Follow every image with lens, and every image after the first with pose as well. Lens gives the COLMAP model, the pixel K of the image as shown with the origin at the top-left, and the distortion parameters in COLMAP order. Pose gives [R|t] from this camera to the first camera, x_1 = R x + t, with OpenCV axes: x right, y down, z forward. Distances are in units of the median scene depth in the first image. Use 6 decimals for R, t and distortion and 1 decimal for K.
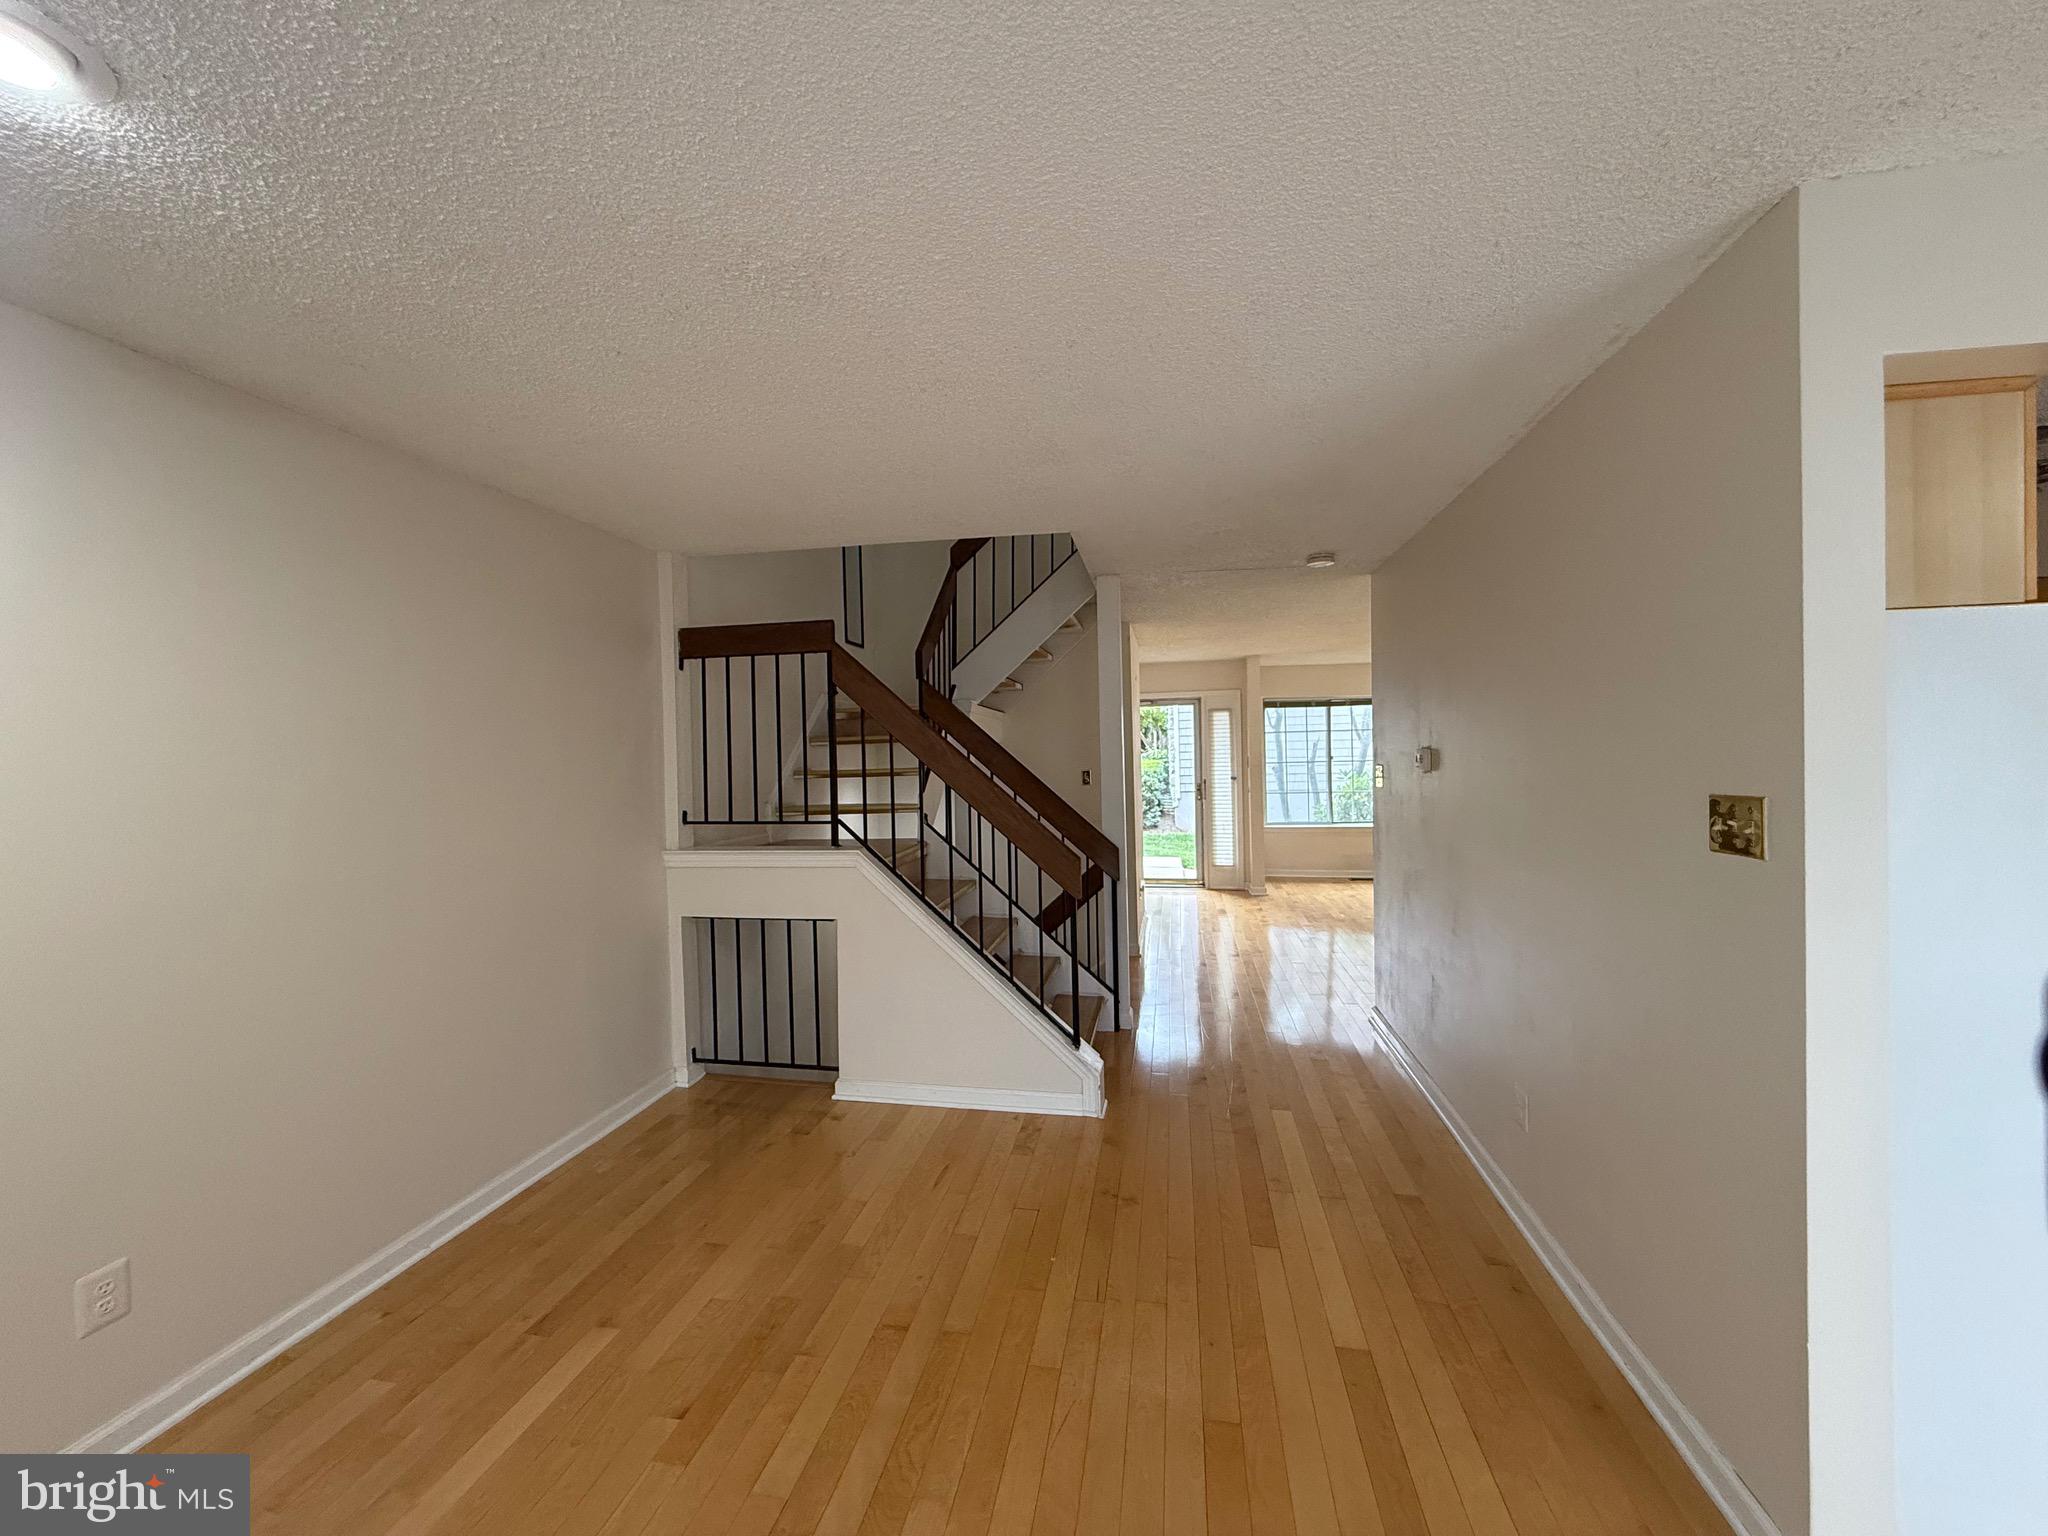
lens RADIAL K [[817.5, 0, 1015.2], [0, 817.5, 762.3], [0, 0, 1]] dist [0.001739, 0.000493]
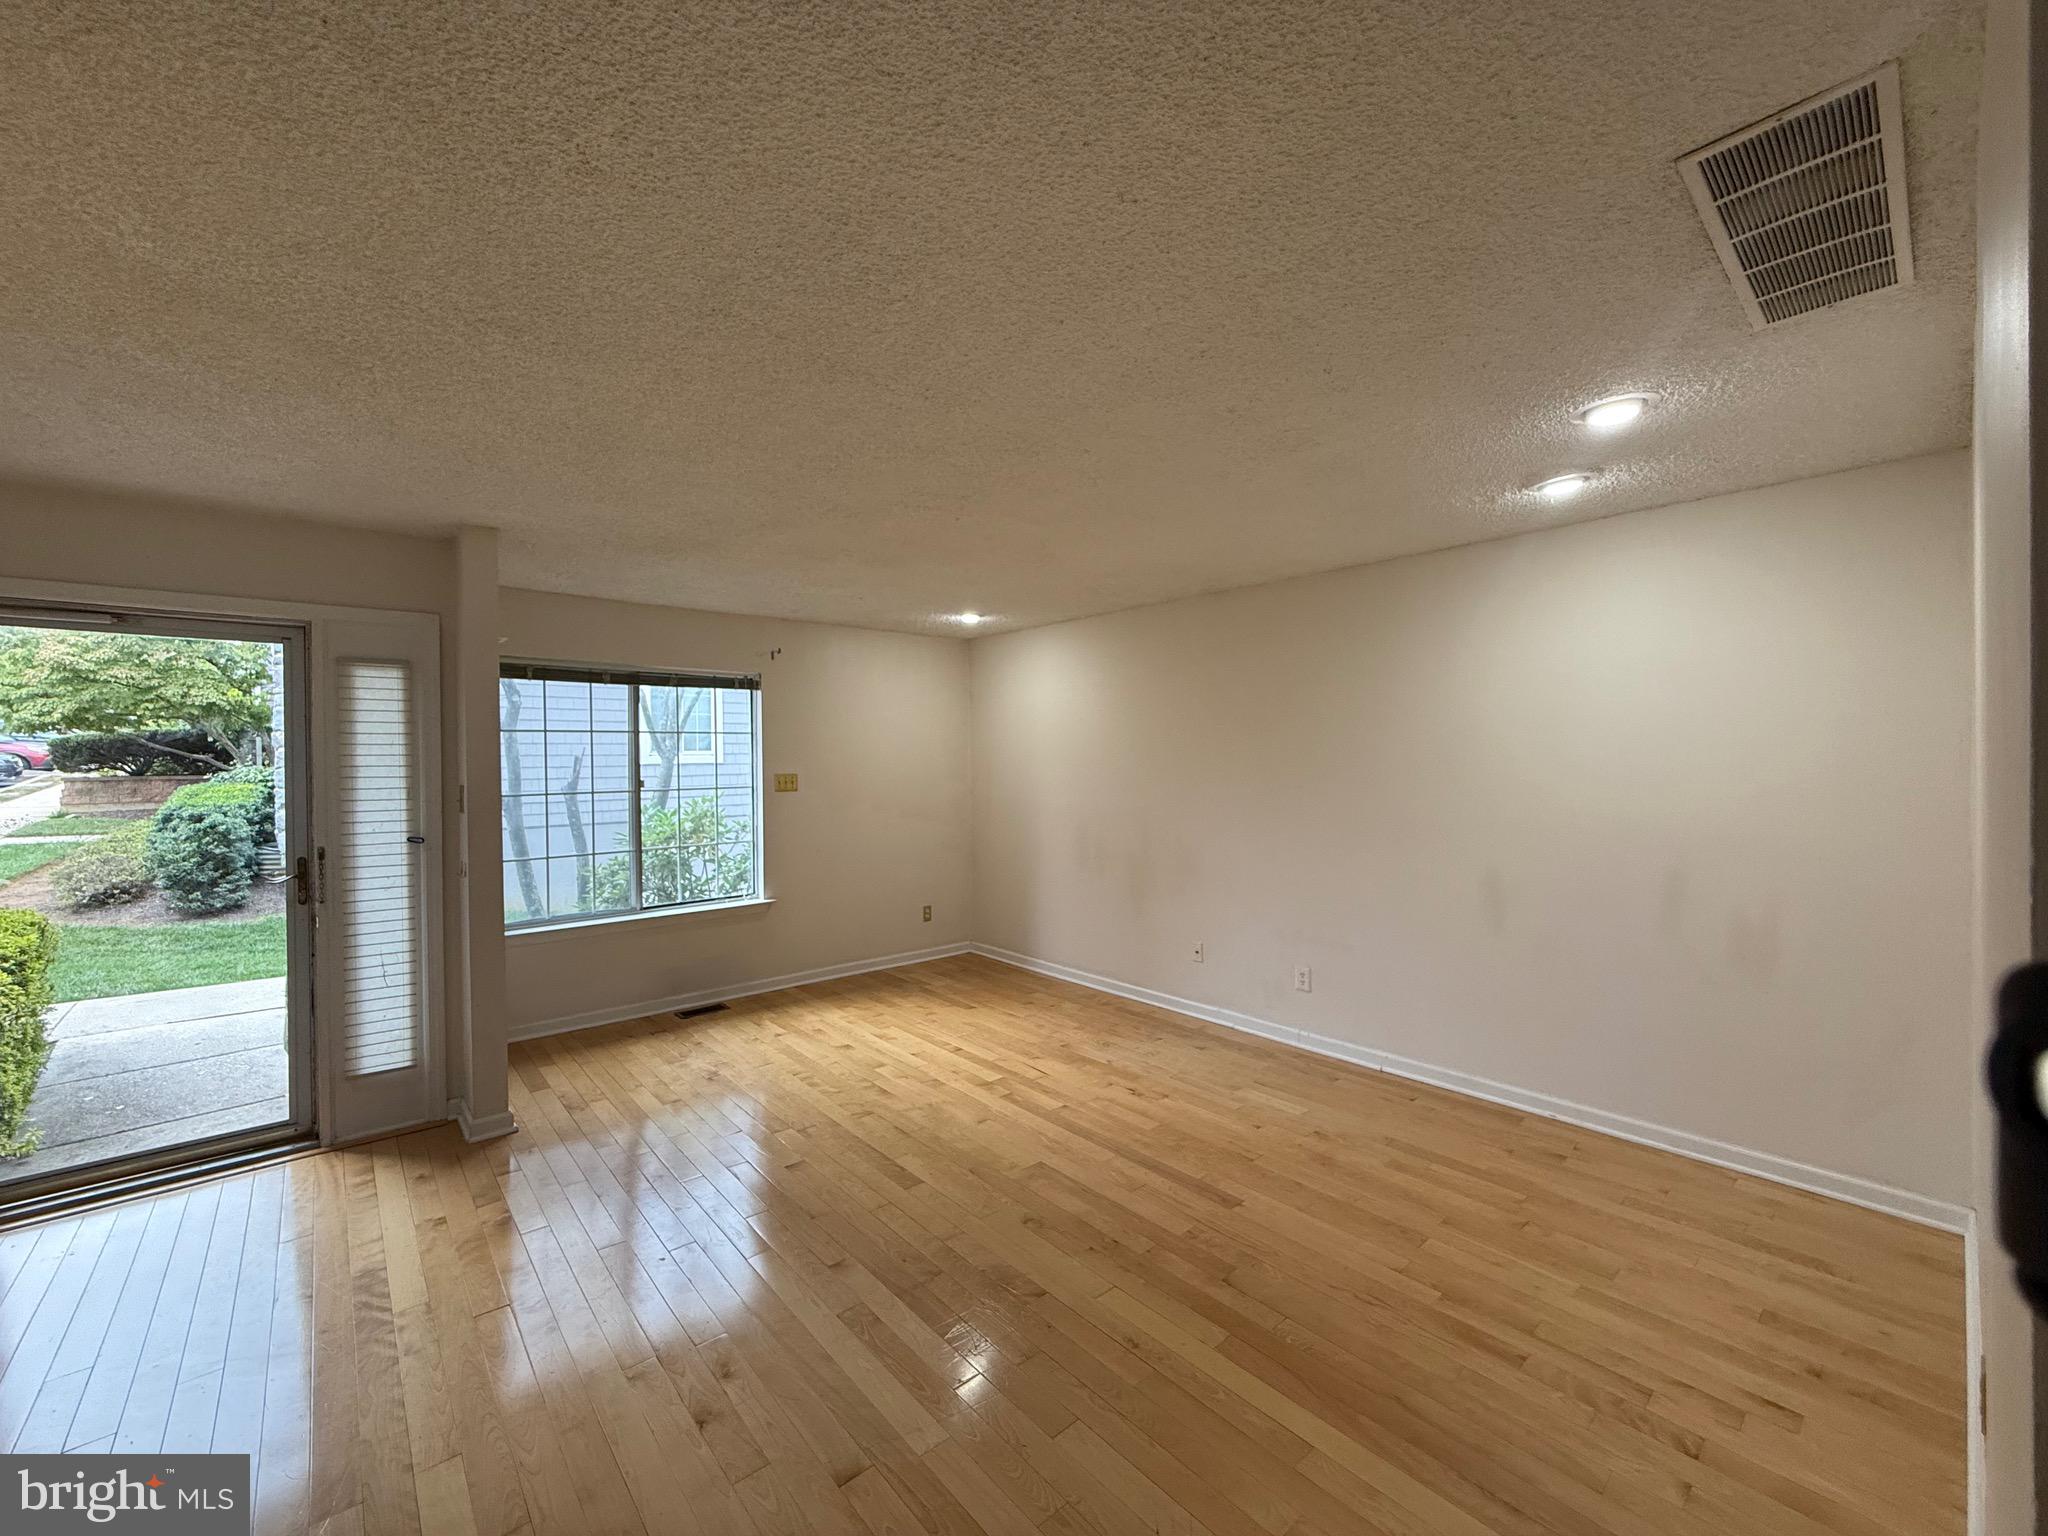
lens RADIAL K [[817.5, 0, 1015.2], [0, 817.5, 762.3], [0, 0, 1]] dist [0.001739, 0.000493]
pose [[0.624121, 0.011661, 0.781240, 0.134134], [0.005417, 0.999800, -0.019251, -0.007791], [-0.781309, 0.016247, 0.623933, 0.508916]]
